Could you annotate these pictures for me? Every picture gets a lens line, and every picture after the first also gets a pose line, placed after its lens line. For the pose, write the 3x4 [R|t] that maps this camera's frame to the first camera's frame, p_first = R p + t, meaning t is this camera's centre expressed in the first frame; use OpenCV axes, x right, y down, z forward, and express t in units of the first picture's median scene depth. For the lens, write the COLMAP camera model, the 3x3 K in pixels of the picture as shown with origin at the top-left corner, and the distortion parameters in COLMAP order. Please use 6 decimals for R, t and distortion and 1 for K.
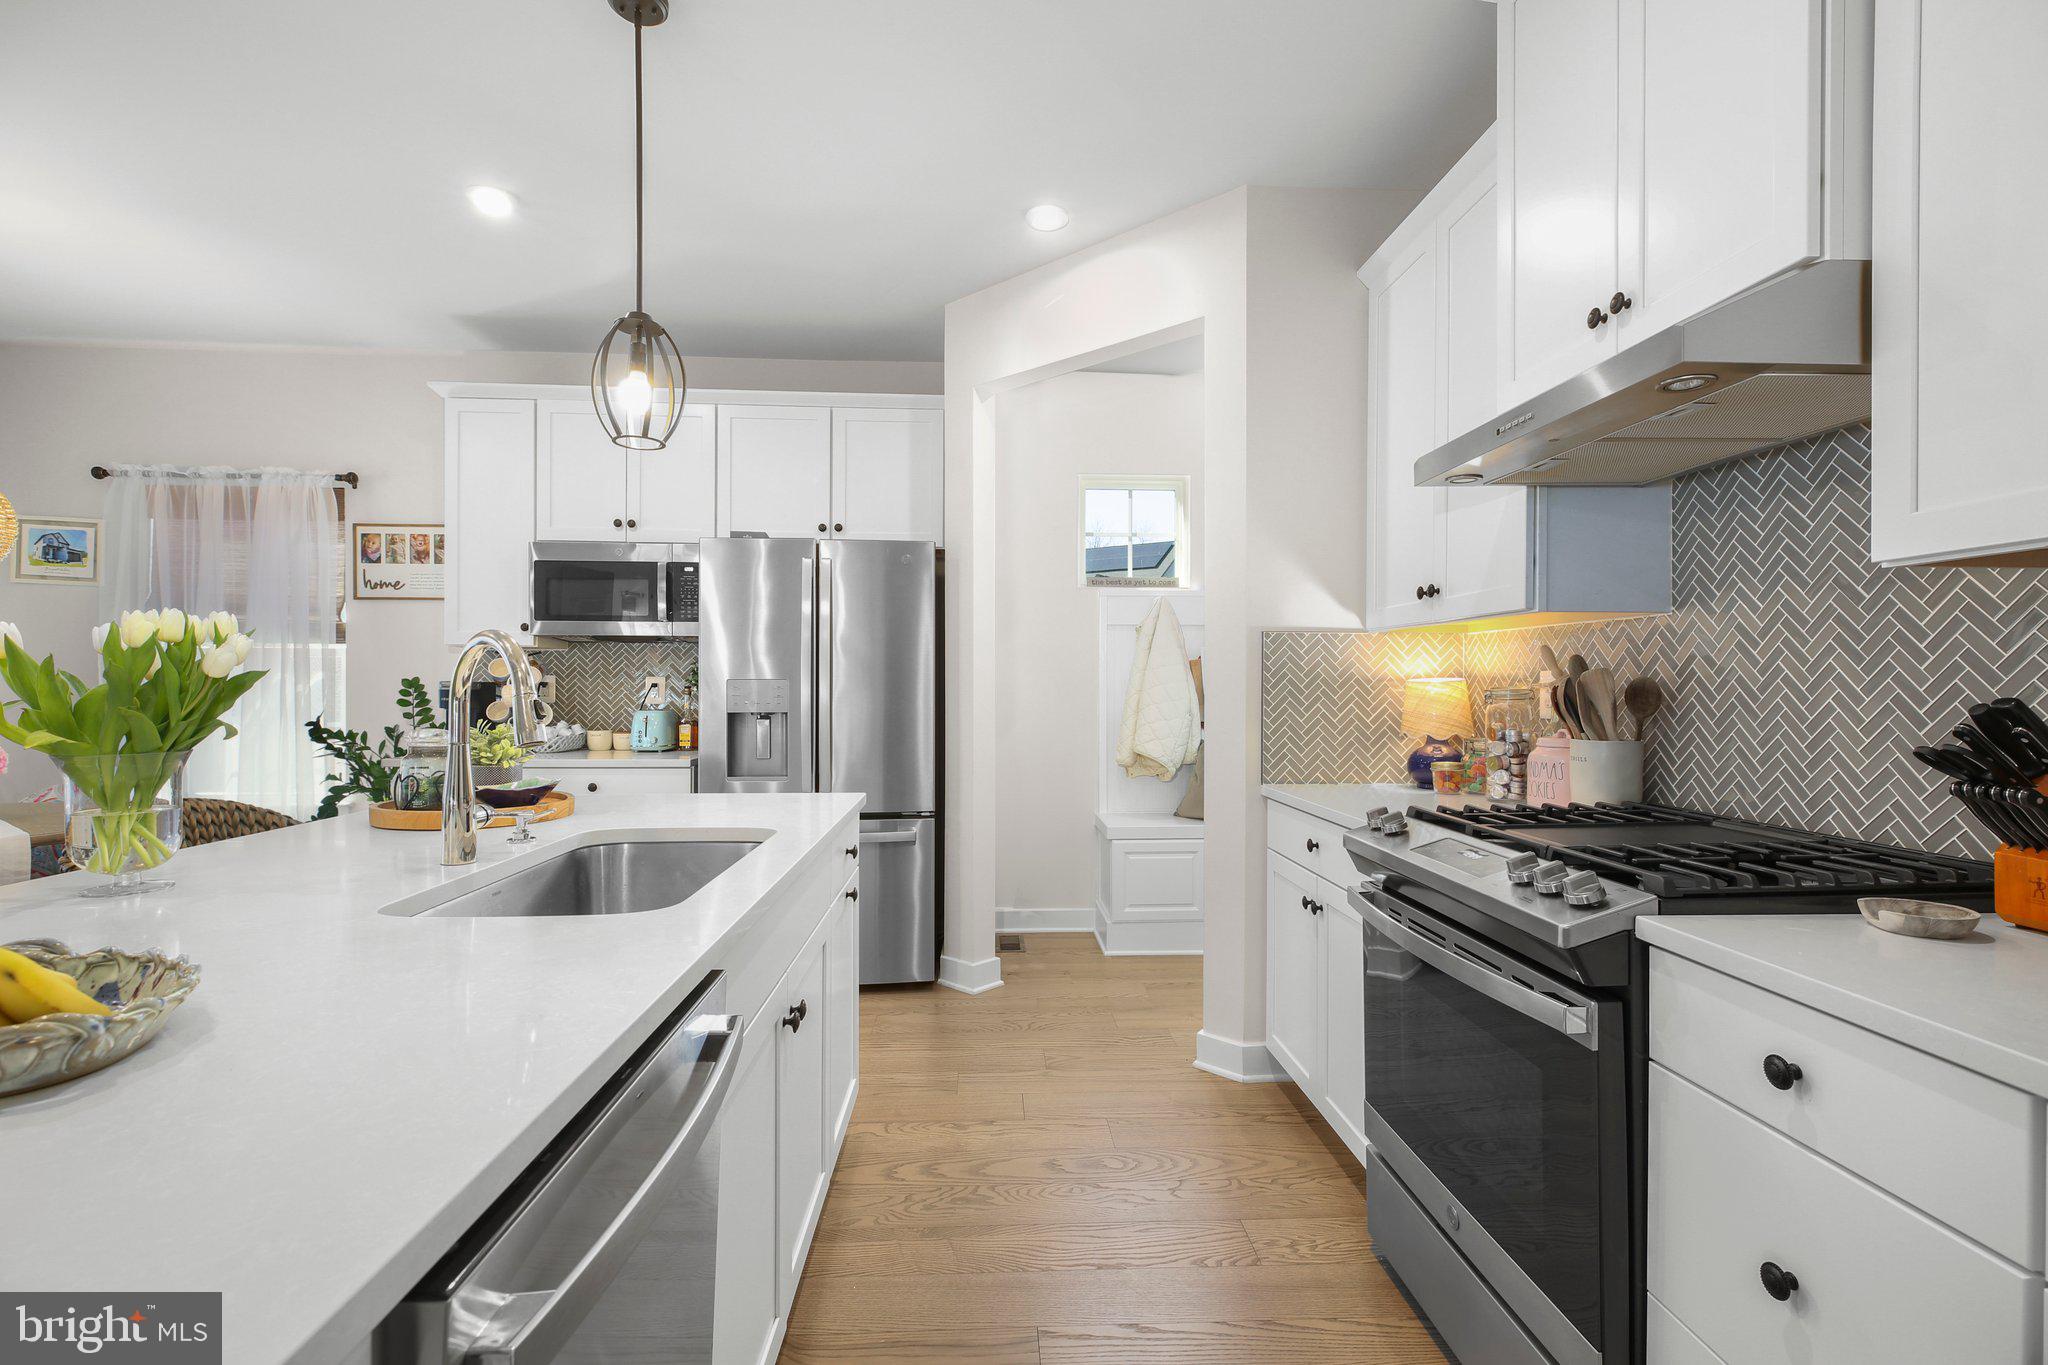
lens RADIAL K [[934.2, 0, 1024.0], [0, 934.2, 682.5], [0, 0, 1]] dist [0.010020, -0.001349]
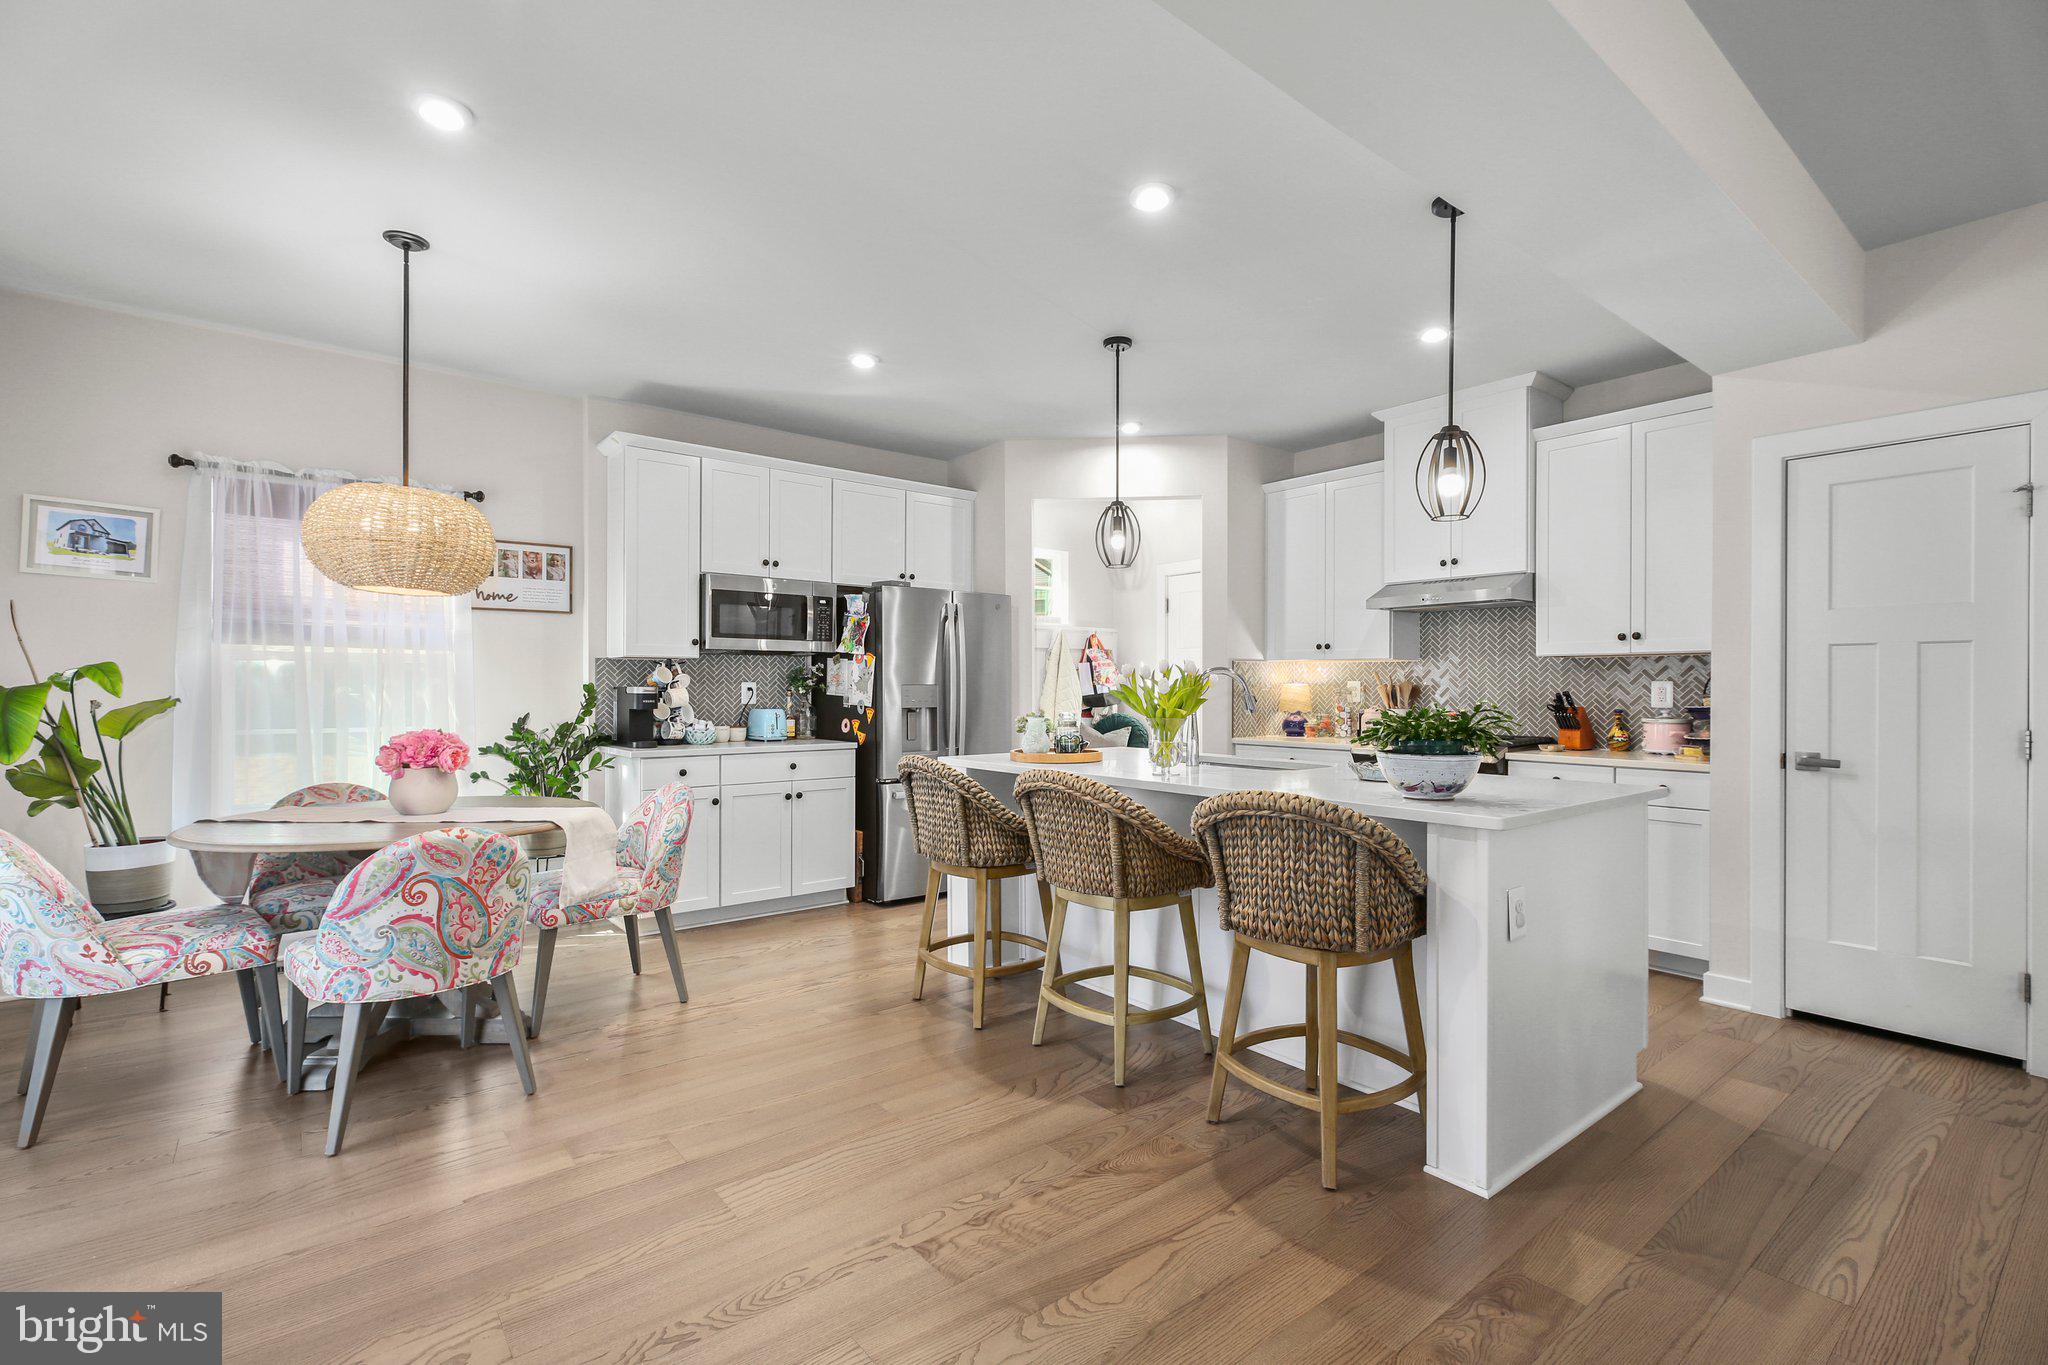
lens RADIAL K [[934.2, 0, 1024.0], [0, 934.2, 682.5], [0, 0, 1]] dist [0.010020, -0.001349]
pose [[0.803786, -0.001198, 0.594917, -0.861995], [-0.000456, 0.999996, 0.002629, -0.009008], [-0.594918, -0.002384, 0.803783, -0.229535]]
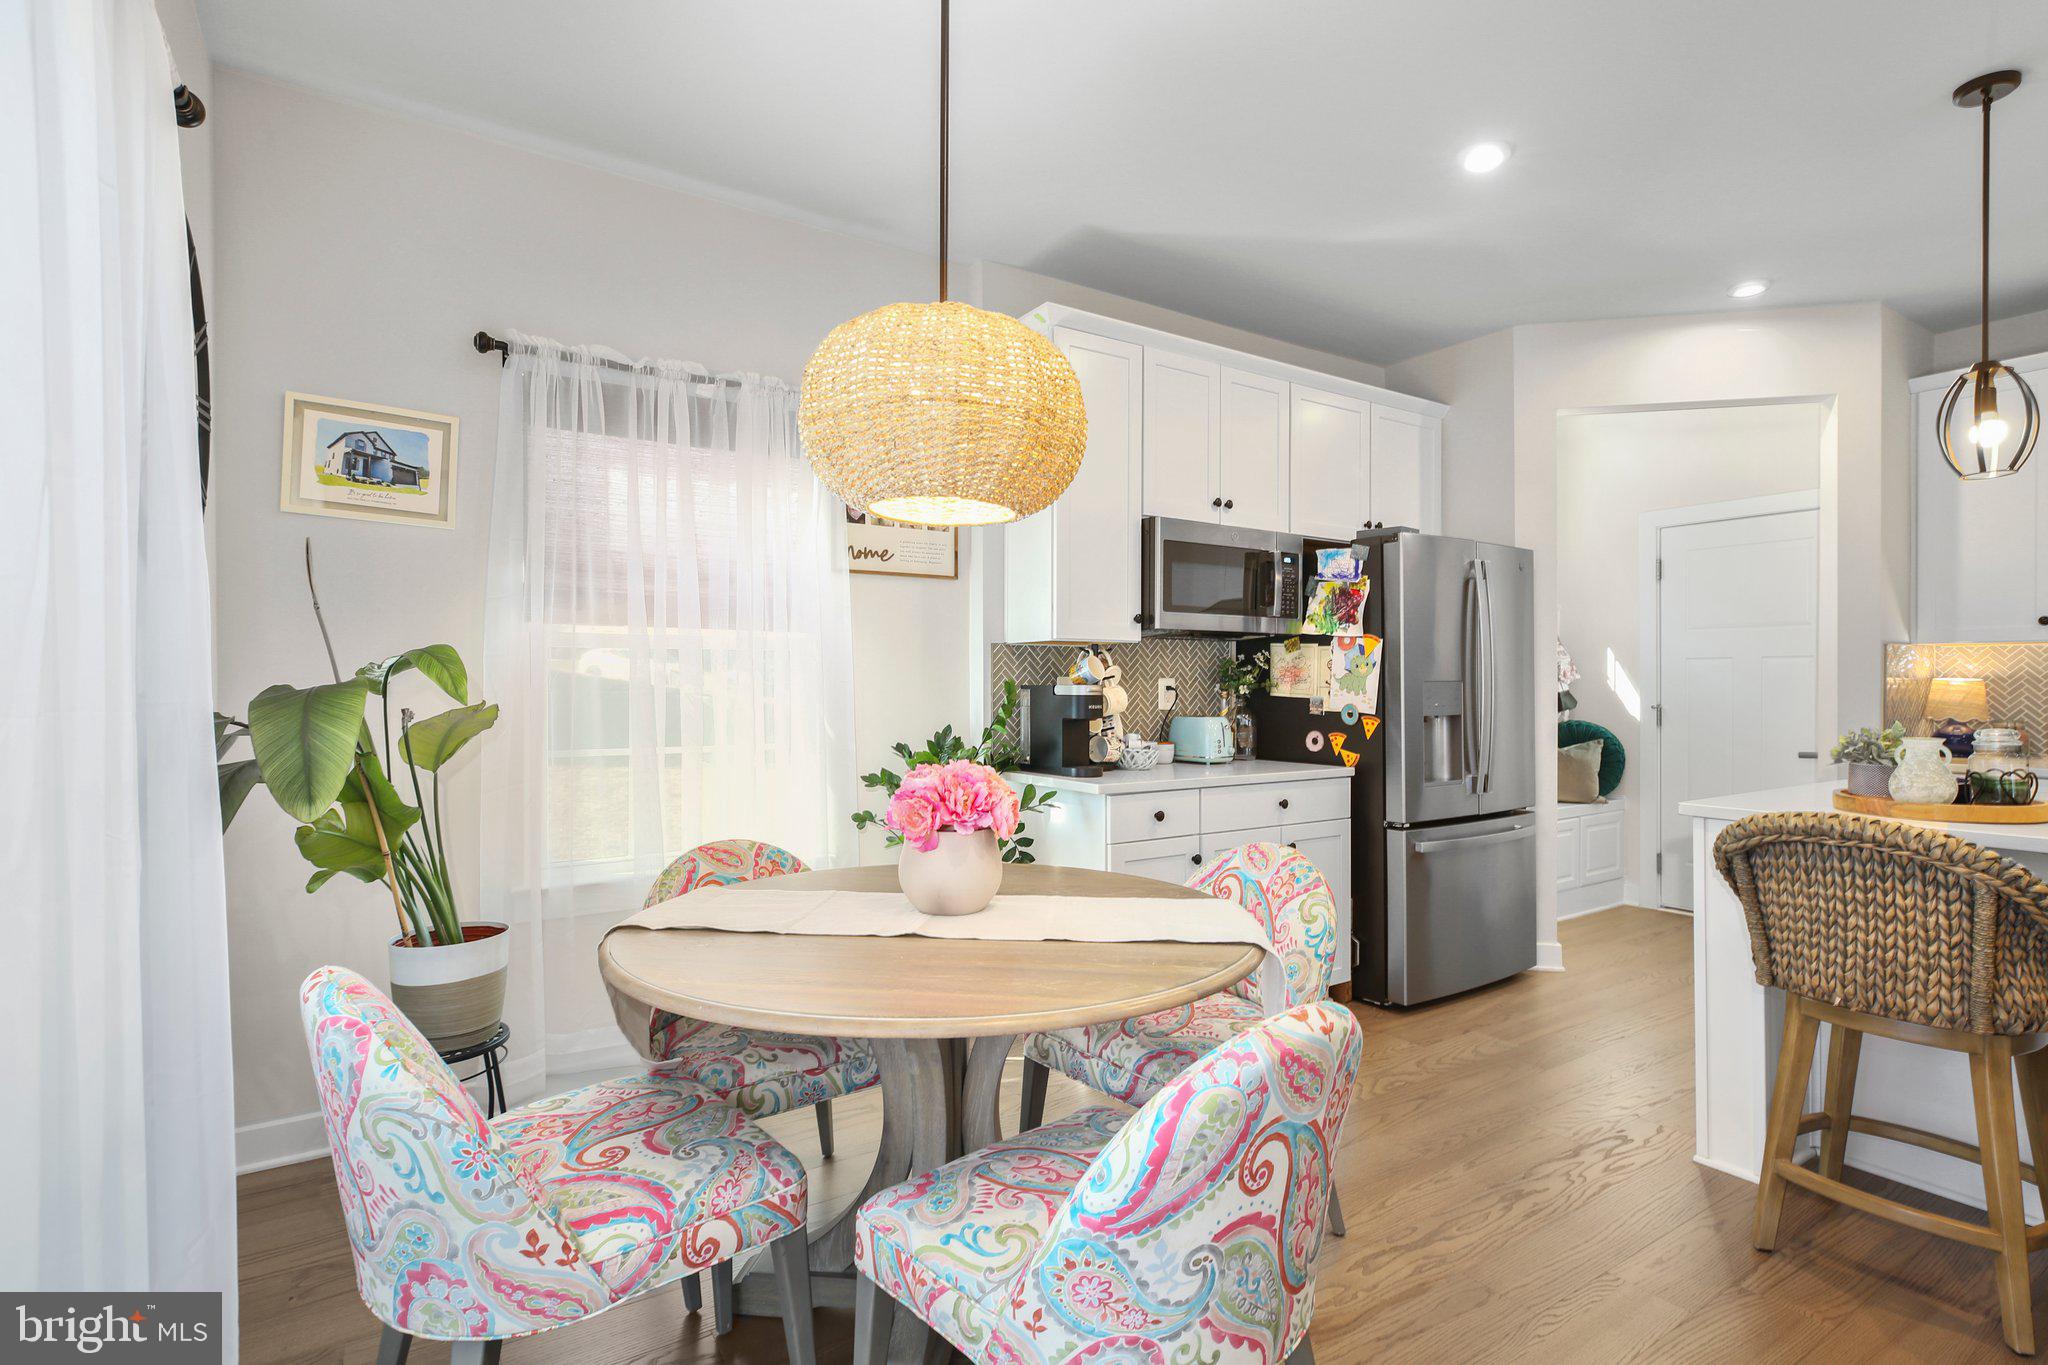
lens RADIAL K [[1002.3, 0, 1024.0], [0, 1002.3, 682.5], [0, 0, 1]] dist [-0.002516, -0.000235]
pose [[0.861077, -0.004634, 0.508454, -1.009122], [0.002628, 0.999986, 0.004662, -0.006628], [-0.508468, -0.002678, 0.861076, 0.270471]]
